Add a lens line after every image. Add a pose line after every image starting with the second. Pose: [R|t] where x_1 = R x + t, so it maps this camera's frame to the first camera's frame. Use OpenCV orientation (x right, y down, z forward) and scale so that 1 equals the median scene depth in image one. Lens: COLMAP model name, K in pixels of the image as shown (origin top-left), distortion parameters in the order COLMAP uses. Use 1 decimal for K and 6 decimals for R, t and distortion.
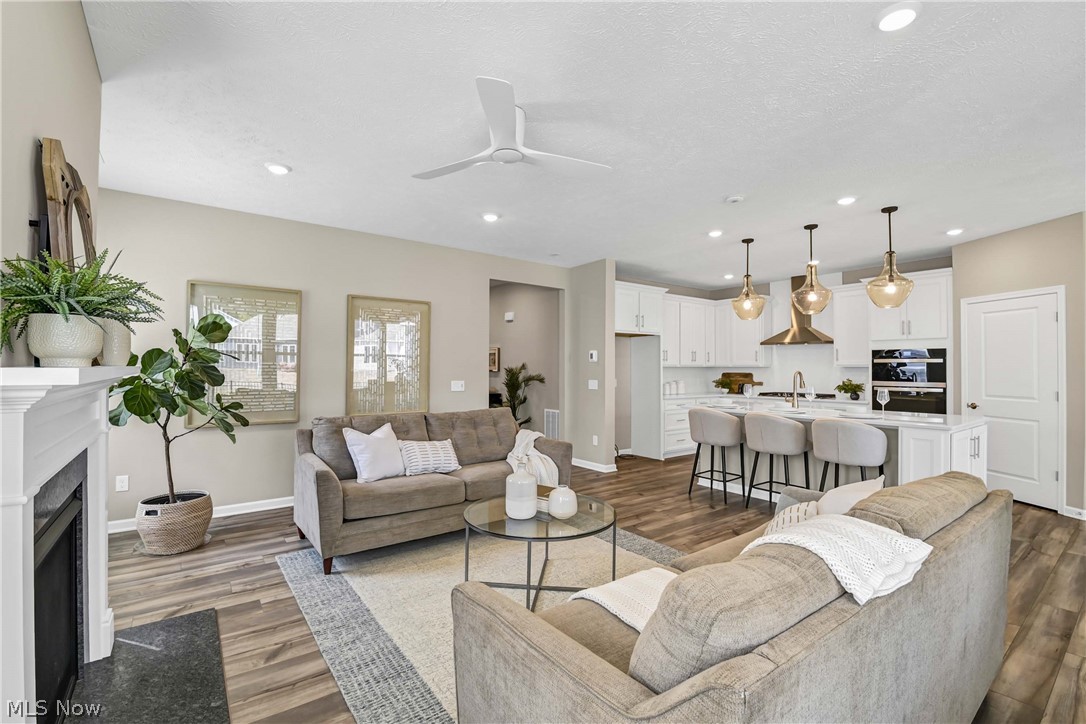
lens RADIAL K [[475.9, 0, 542.2], [0, 475.9, 367.5], [0, 0, 1]] dist [-0.016078, -0.000461]
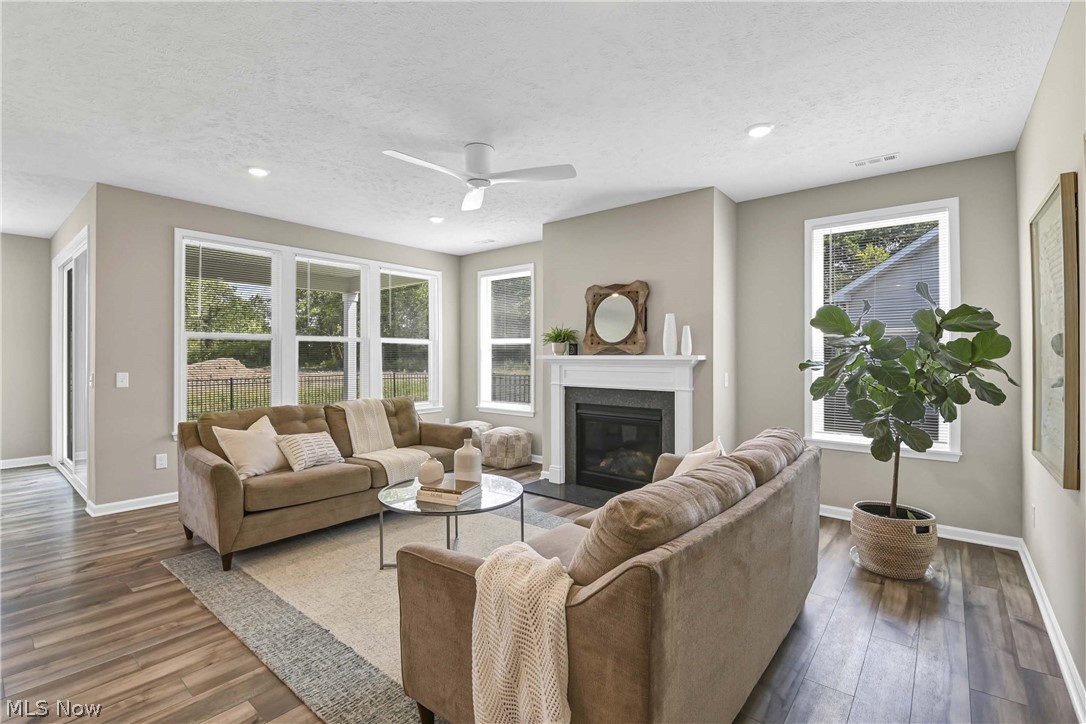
lens RADIAL K [[493.5, 0, 542.2], [0, 493.5, 358.9], [0, 0, 1]] dist [0.000265, -0.015524]
pose [[-0.973487, -0.010611, -0.228496, 0.035624], [-0.010815, 0.999941, -0.000359, 0.007094], [0.228487, 0.002121, -0.973545, 1.096805]]
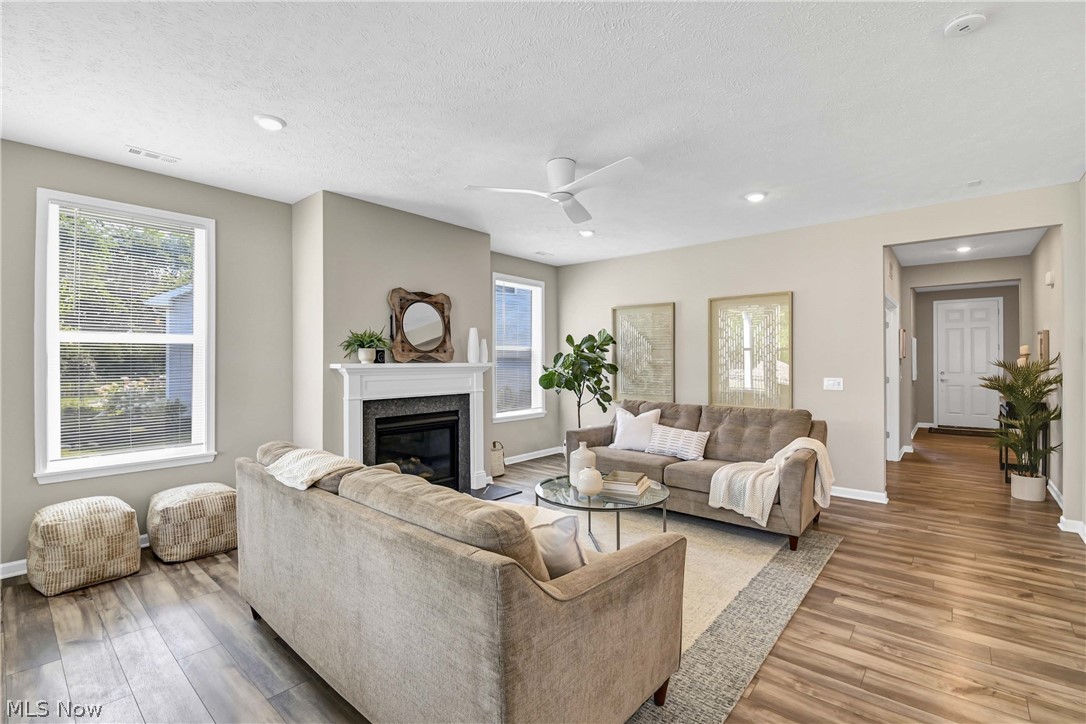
lens RADIAL K [[481.6, 0, 540.2], [0, 481.6, 359.6], [0, 0, 1]] dist [-0.000611, -0.009194]
pose [[0.205563, -0.010785, -0.978585, 0.576818], [0.003967, 0.999940, -0.010188, 0.002578], [0.978636, -0.001788, 0.205593, 0.324471]]
